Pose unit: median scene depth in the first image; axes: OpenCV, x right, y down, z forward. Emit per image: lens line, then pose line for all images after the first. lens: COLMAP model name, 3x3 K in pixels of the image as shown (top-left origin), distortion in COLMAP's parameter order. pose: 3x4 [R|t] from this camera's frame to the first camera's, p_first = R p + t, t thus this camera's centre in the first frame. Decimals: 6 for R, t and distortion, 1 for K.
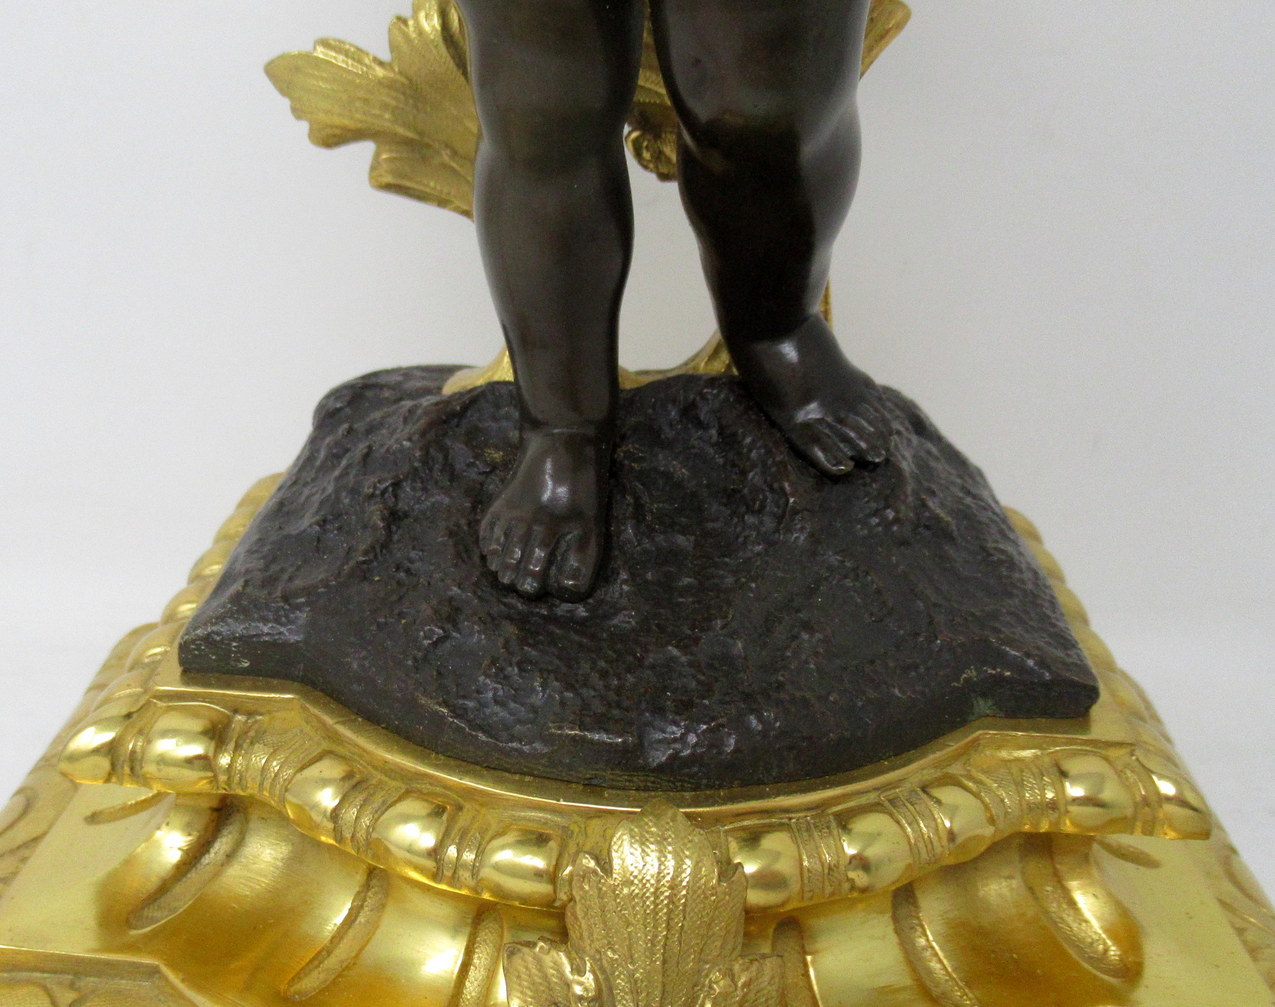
lens RADIAL K [[1439.2, 0, 617.3], [0, 1439.2, 520.6], [0, 0, 1]] dist [-0.059574, 0.000000]
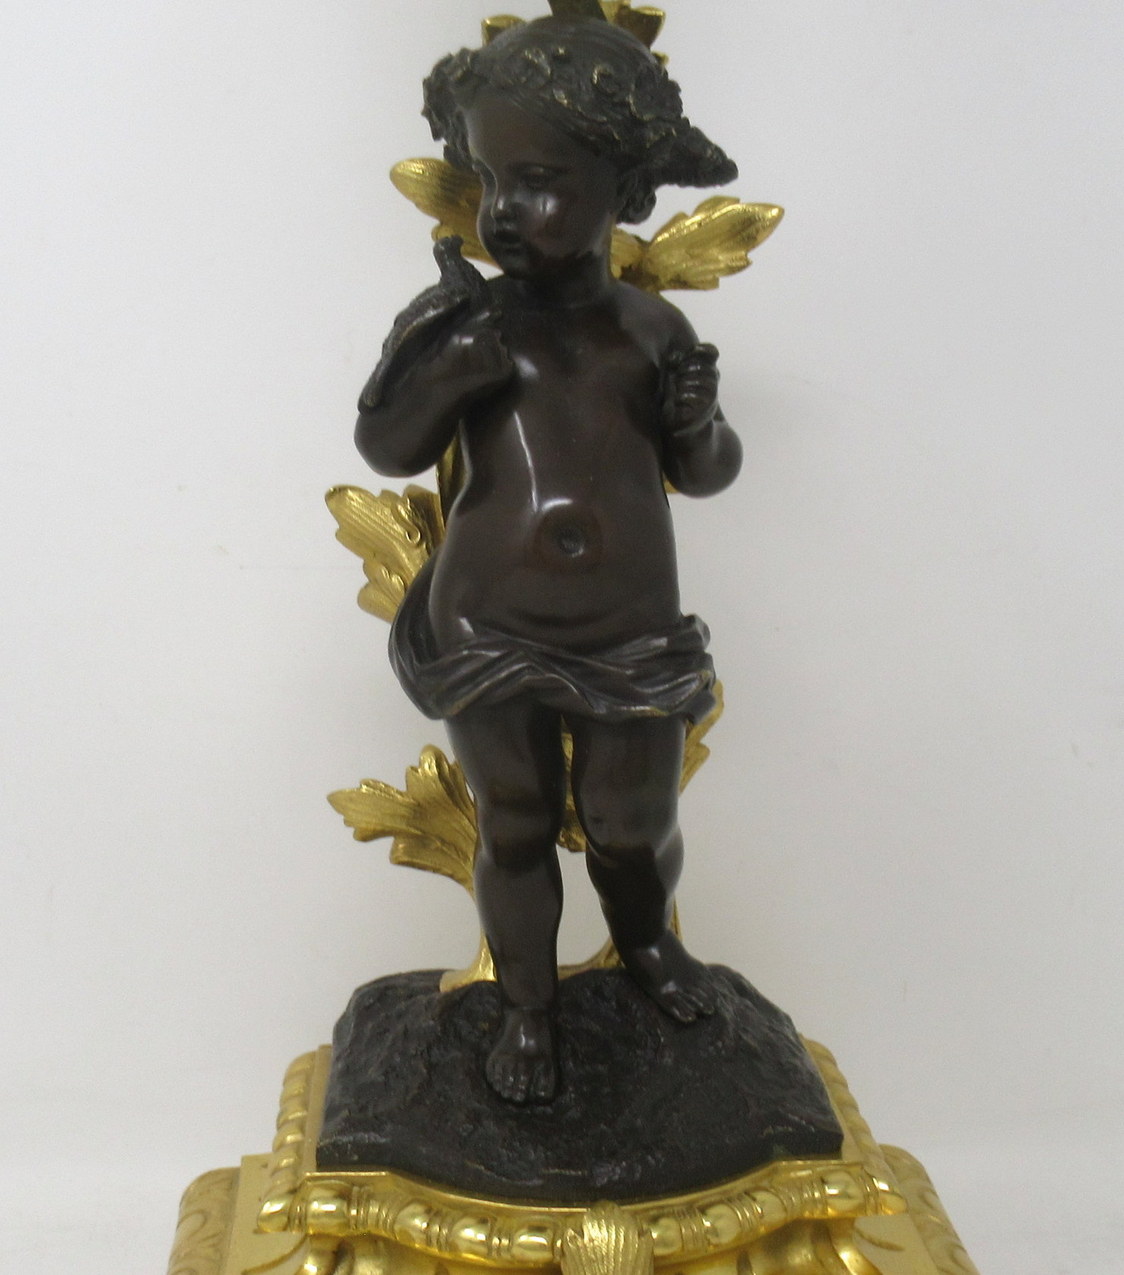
lens RADIAL K [[2129.7, 0, 608.7], [0, 2129.7, 614.6], [0, 0, 1]] dist [0.000352, 0.000000]
pose [[0.993875, -0.050480, 0.098307, -0.174851], [0.072445, 0.969377, -0.234647, 0.089429], [-0.083451, 0.240332, 0.967097, -1.650301]]
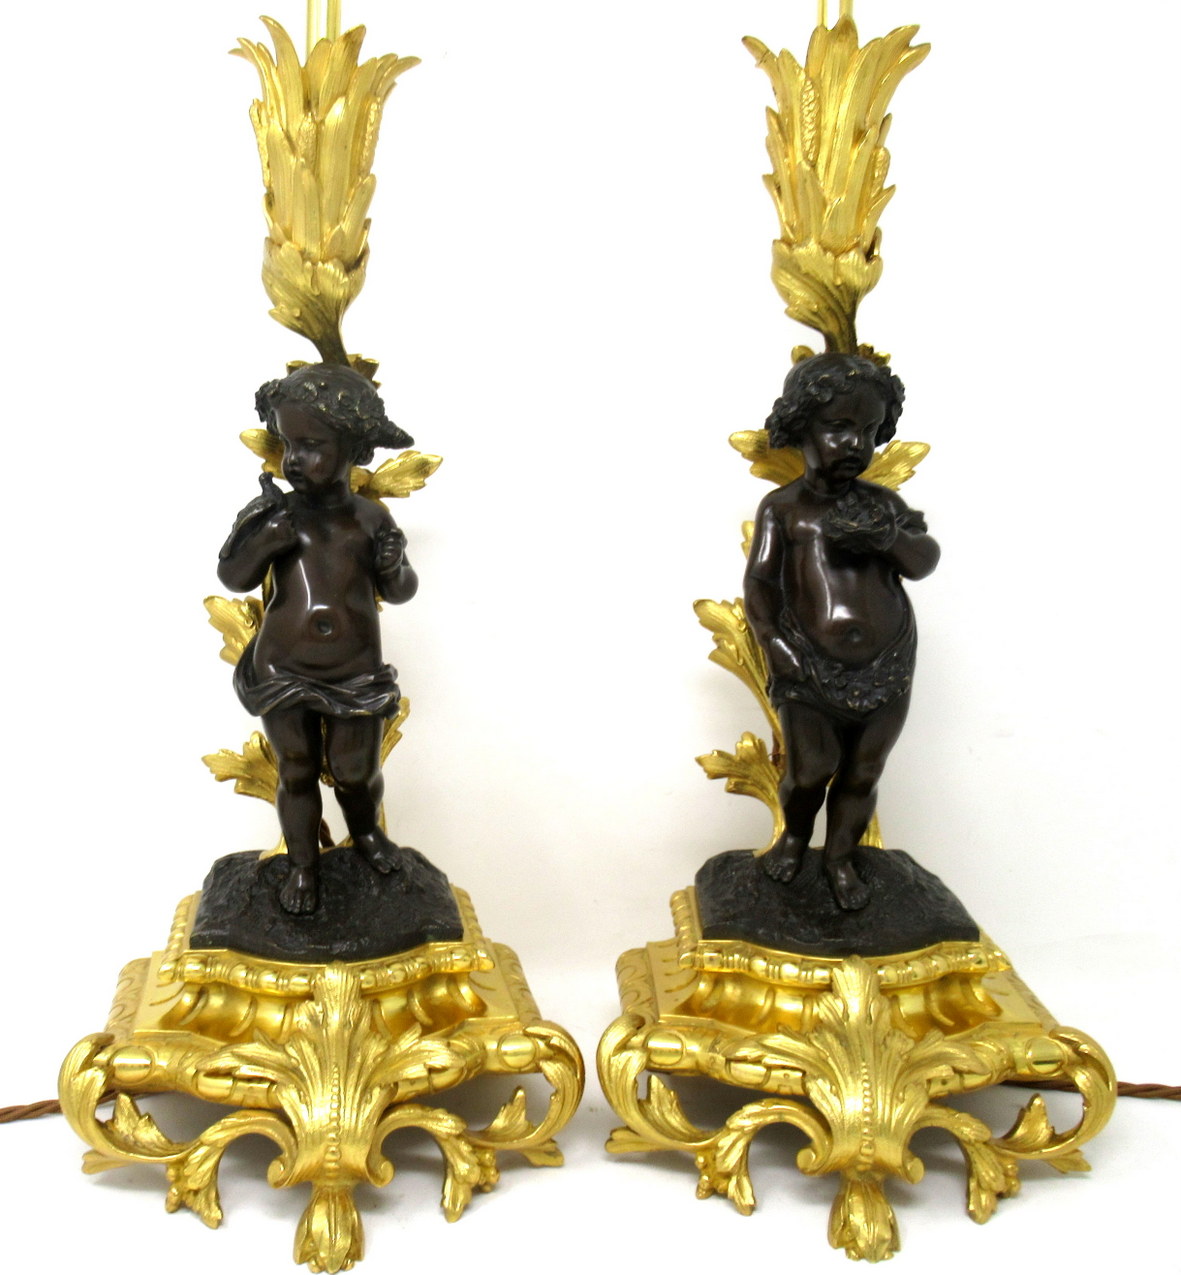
lens RADIAL K [[1384.7, 0, 530.5], [0, 1384.7, 602.6], [0, 0, 1]] dist [0.009289, 0.000000]
pose [[0.982961, -0.035172, 0.180415, -0.080640], [0.084282, 0.958505, -0.272333, 0.281557], [-0.163350, 0.282898, 0.945138, -2.392804]]
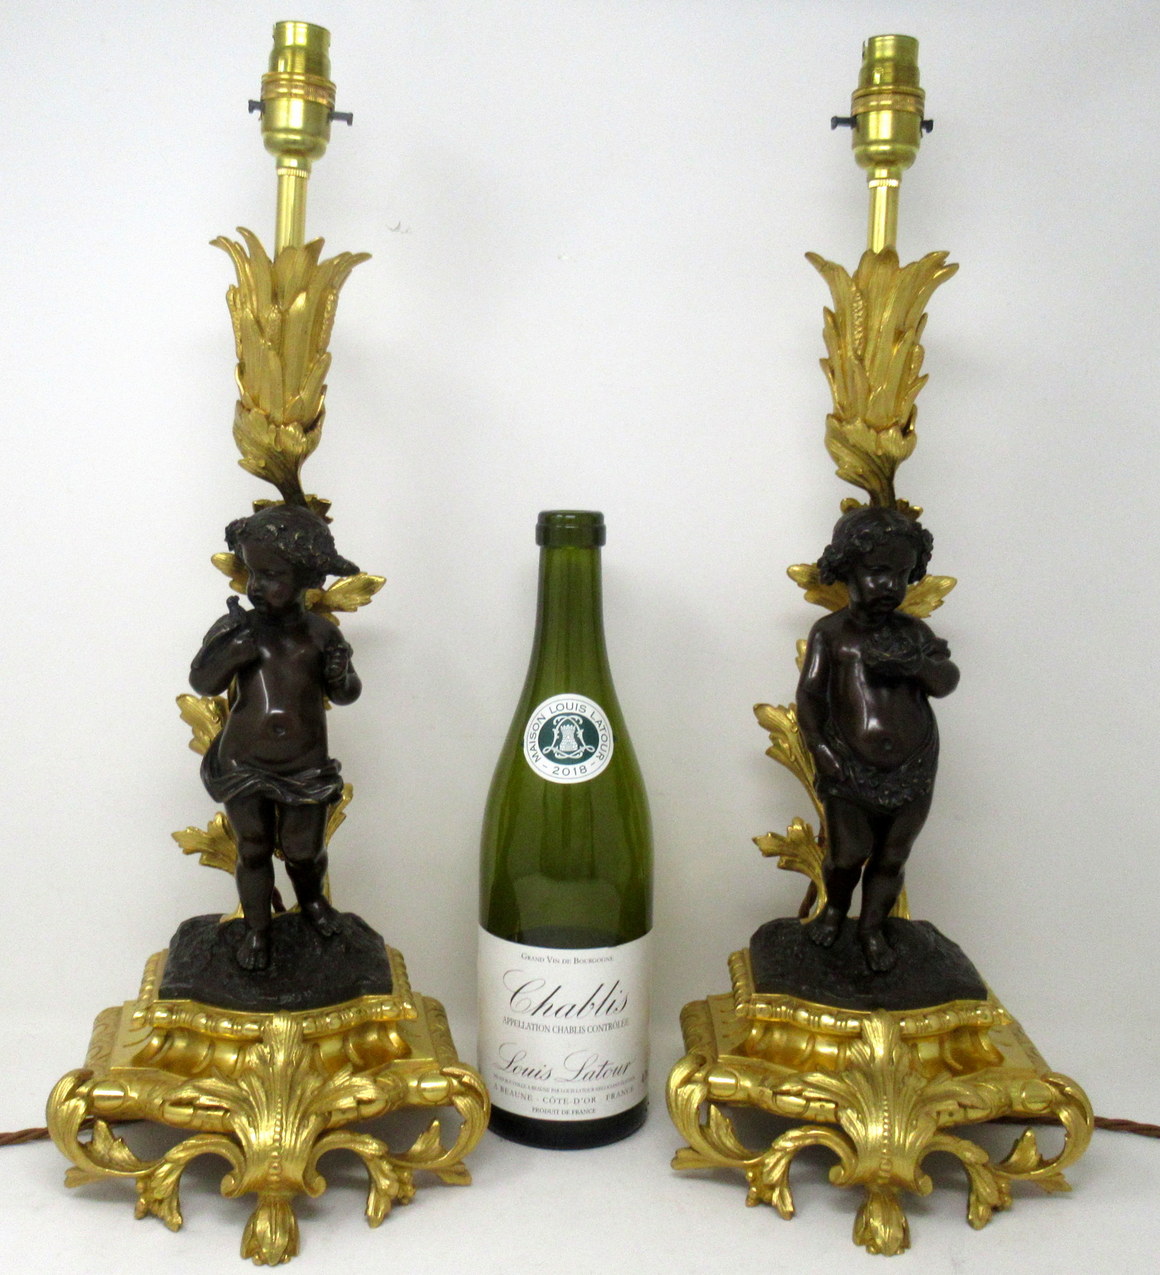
lens RADIAL K [[1519.1, 0, 592.4], [0, 1519.1, 595.8], [0, 0, 1]] dist [0.005341, 0.000000]
pose [[0.974565, -0.012737, 0.223745, -0.064913], [0.077760, 0.955577, -0.284301, 0.329875], [-0.210184, 0.294468, 0.932261, -3.457079]]
